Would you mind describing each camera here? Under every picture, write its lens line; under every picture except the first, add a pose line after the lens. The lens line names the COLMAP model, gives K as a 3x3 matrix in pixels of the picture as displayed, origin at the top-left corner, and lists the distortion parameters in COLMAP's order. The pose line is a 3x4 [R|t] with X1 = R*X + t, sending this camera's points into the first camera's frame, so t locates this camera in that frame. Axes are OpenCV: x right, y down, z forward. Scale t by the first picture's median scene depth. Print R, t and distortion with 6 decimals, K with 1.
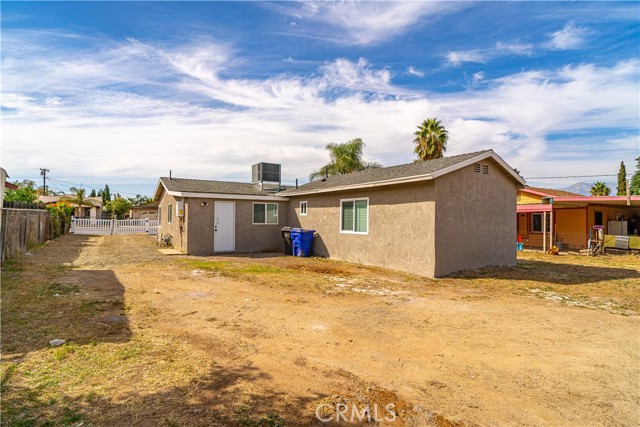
lens RADIAL K [[337.7, 0, 324.6], [0, 337.7, 216.5], [0, 0, 1]] dist [-0.001211, -0.001256]
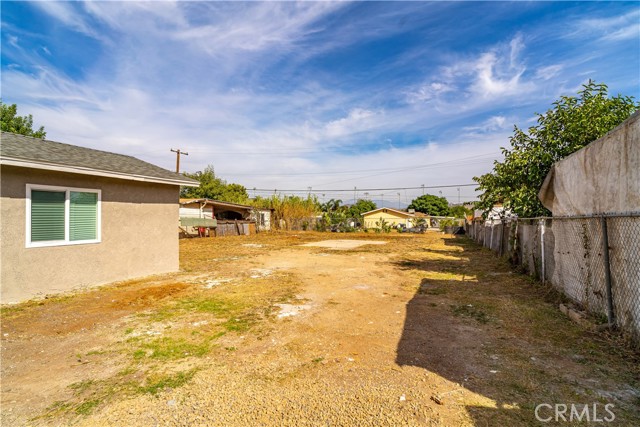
lens RADIAL K [[337.7, 0, 324.6], [0, 337.7, 216.5], [0, 0, 1]] dist [-0.001211, -0.001256]
pose [[-0.555326, 0.001553, 0.831631, -0.096869], [-0.007298, 0.999951, -0.006740, 0.000122], [-0.831601, -0.009812, -0.555287, 0.132766]]
